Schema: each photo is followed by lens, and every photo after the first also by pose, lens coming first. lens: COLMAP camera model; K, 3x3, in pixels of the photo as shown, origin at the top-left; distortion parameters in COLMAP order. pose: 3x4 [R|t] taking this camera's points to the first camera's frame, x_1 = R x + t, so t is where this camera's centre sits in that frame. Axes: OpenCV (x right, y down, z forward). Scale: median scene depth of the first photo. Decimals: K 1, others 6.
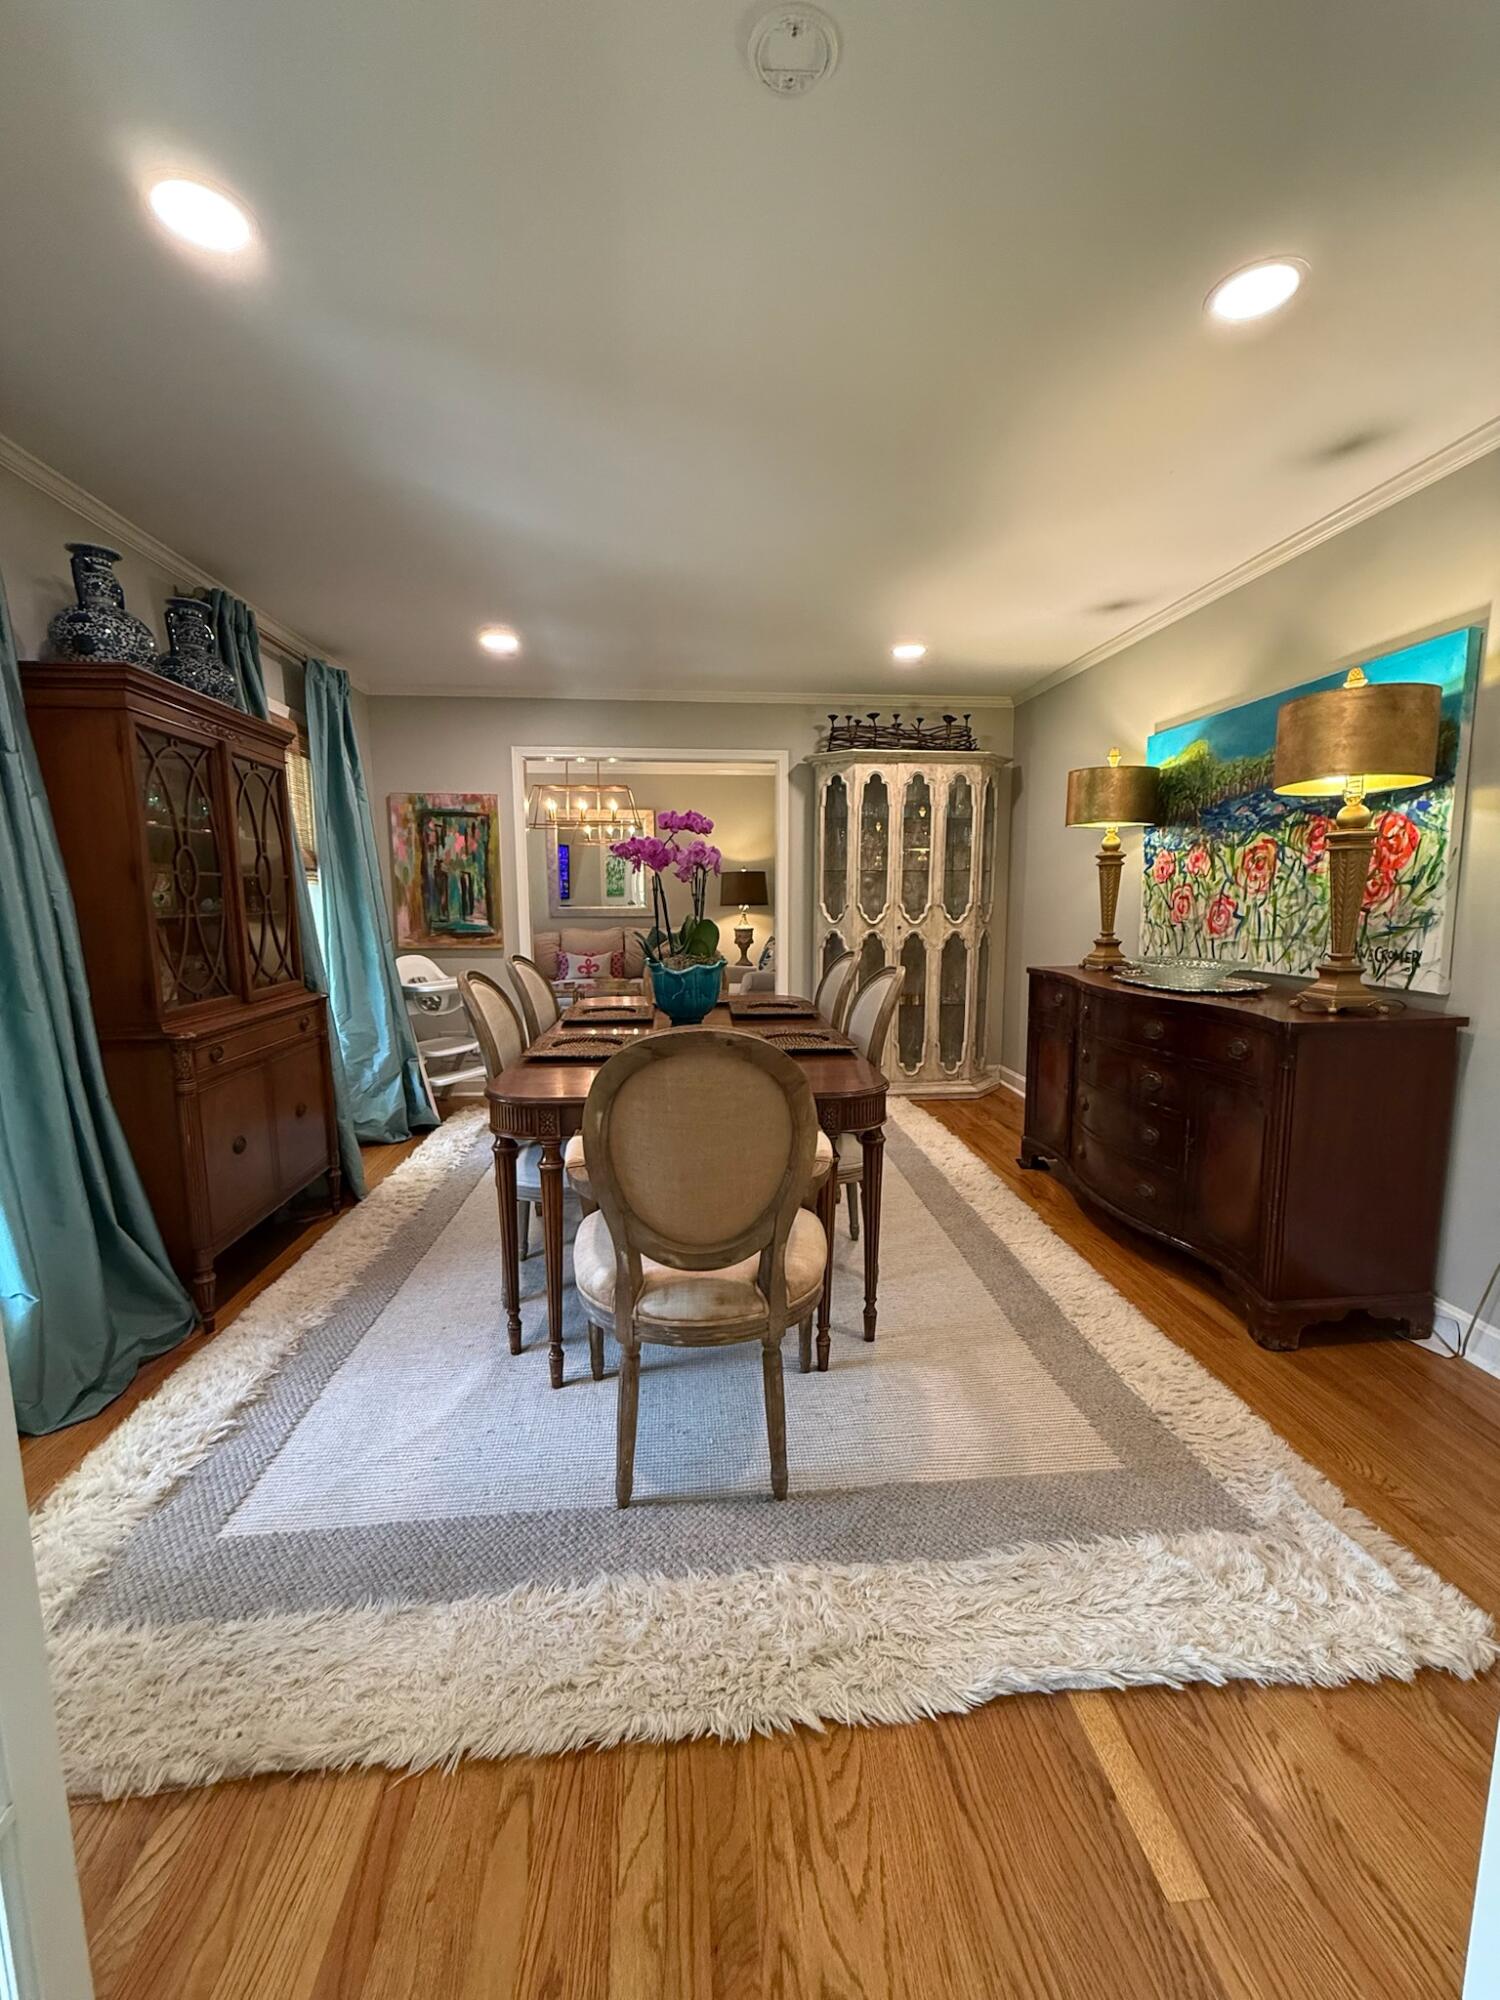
lens RADIAL K [[794.5, 0, 750.8], [0, 794.5, 997.6], [0, 0, 1]] dist [0.001253, 0.000230]
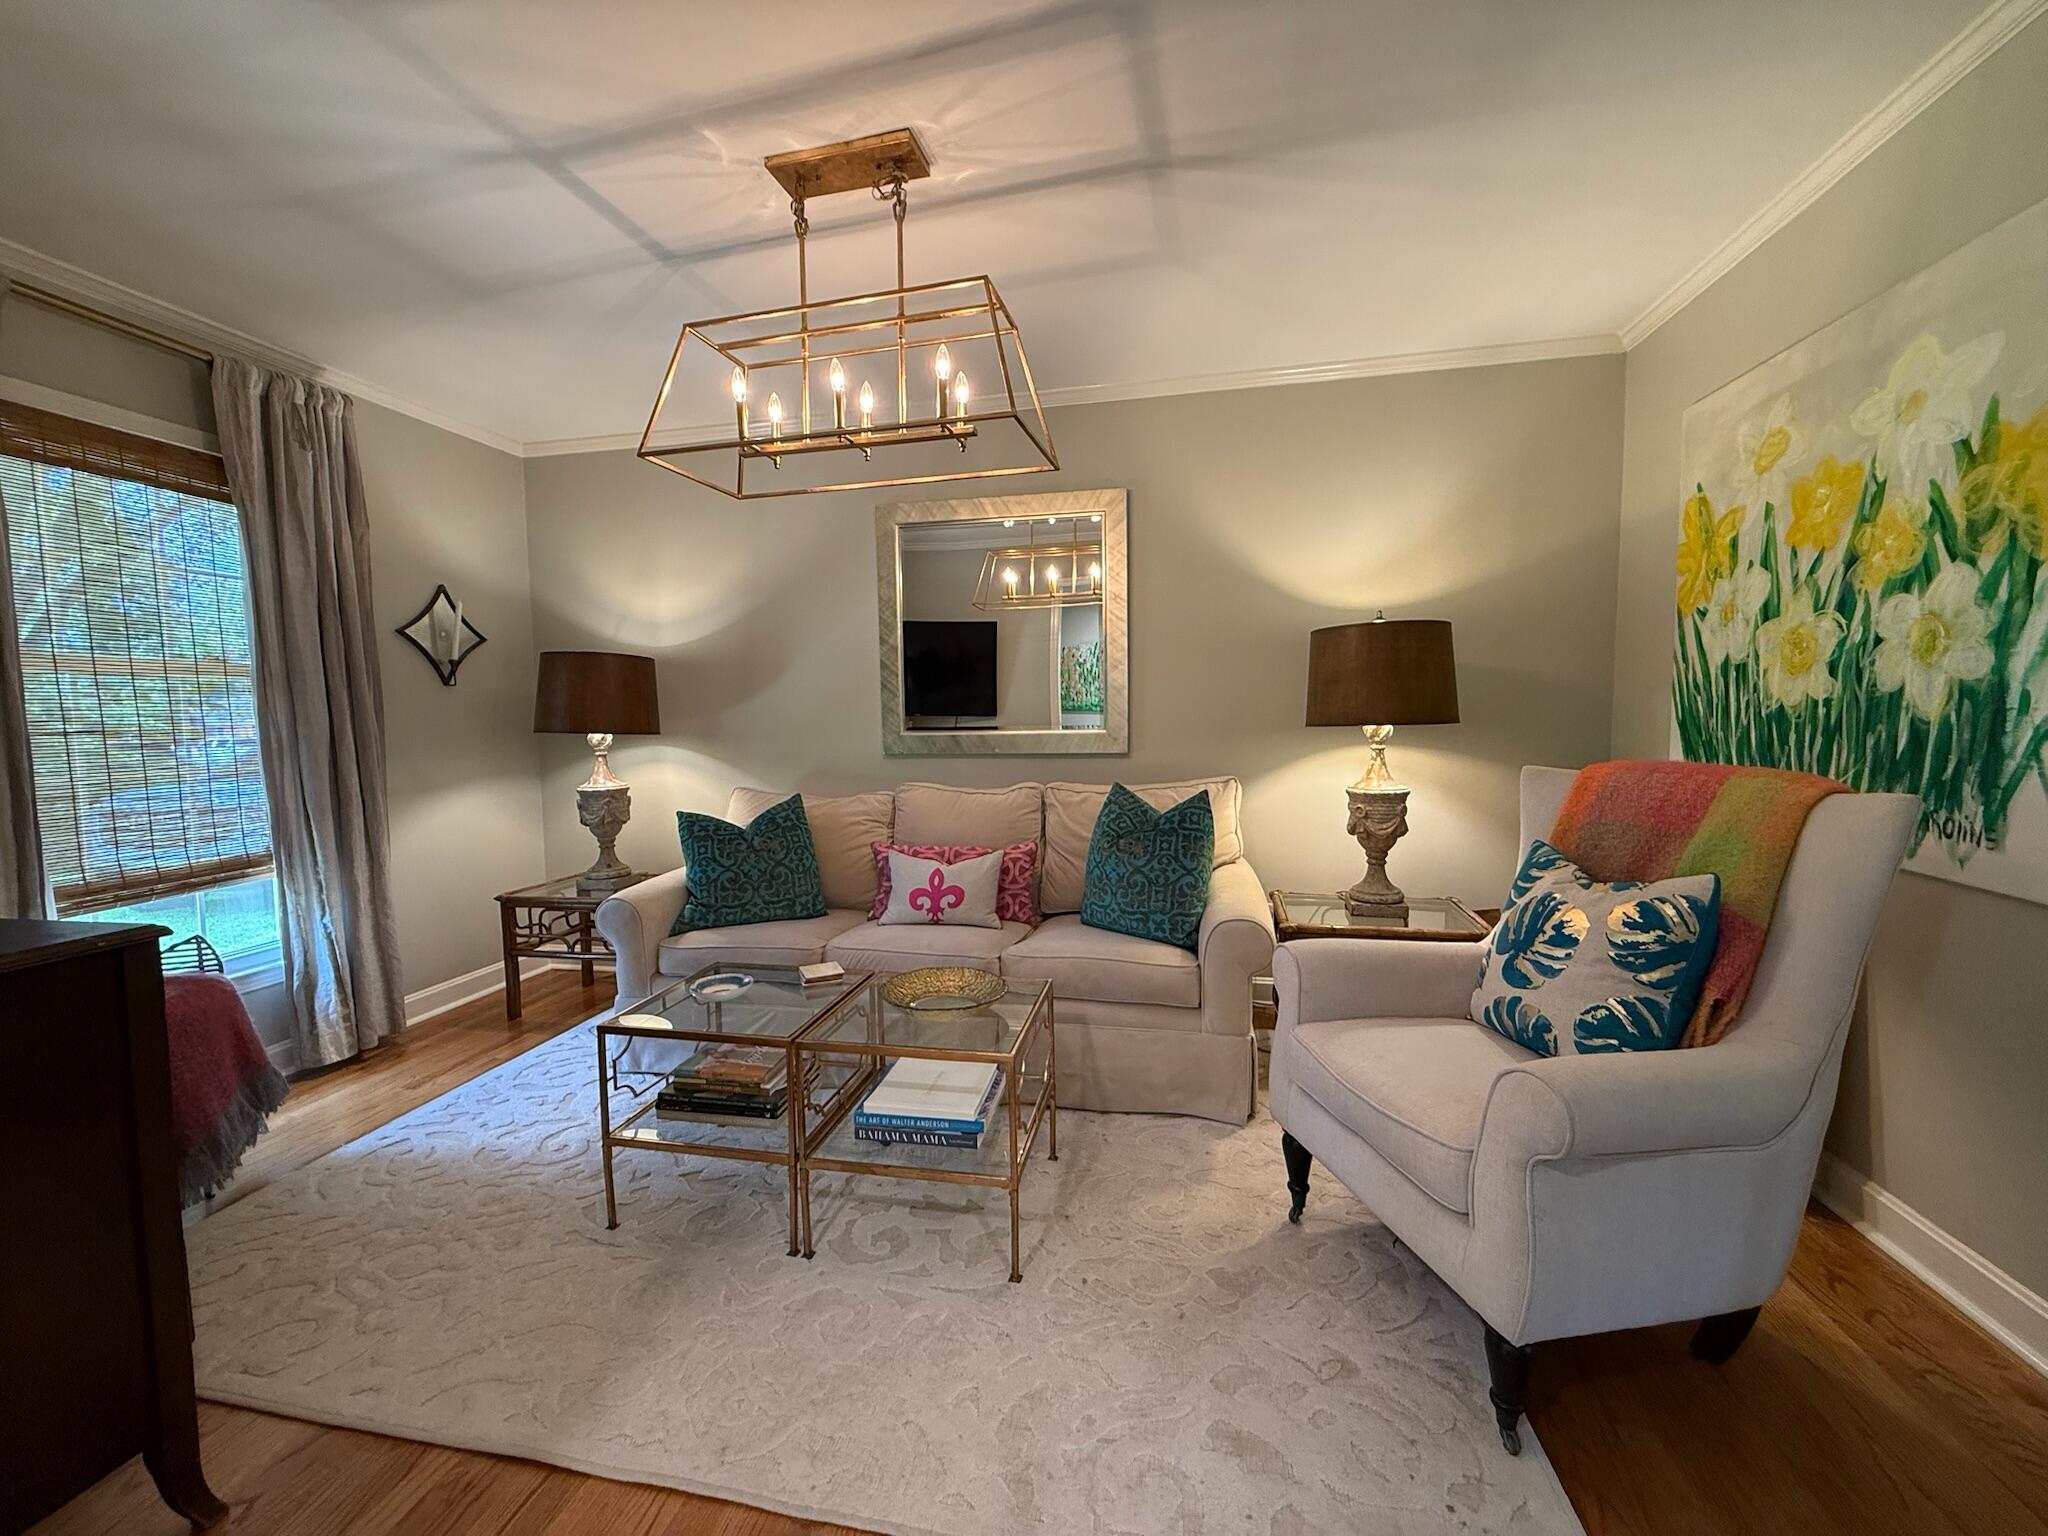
lens RADIAL K [[813.5, 0, 1020.2], [0, 813.5, 769.8], [0, 0, 1]] dist [0.001253, 0.000230]
pose [[0.953888, 0.004511, -0.300128, -0.050695], [-0.019230, 0.998751, -0.046106, -0.076967], [0.299545, 0.049752, 0.952784, 0.621349]]
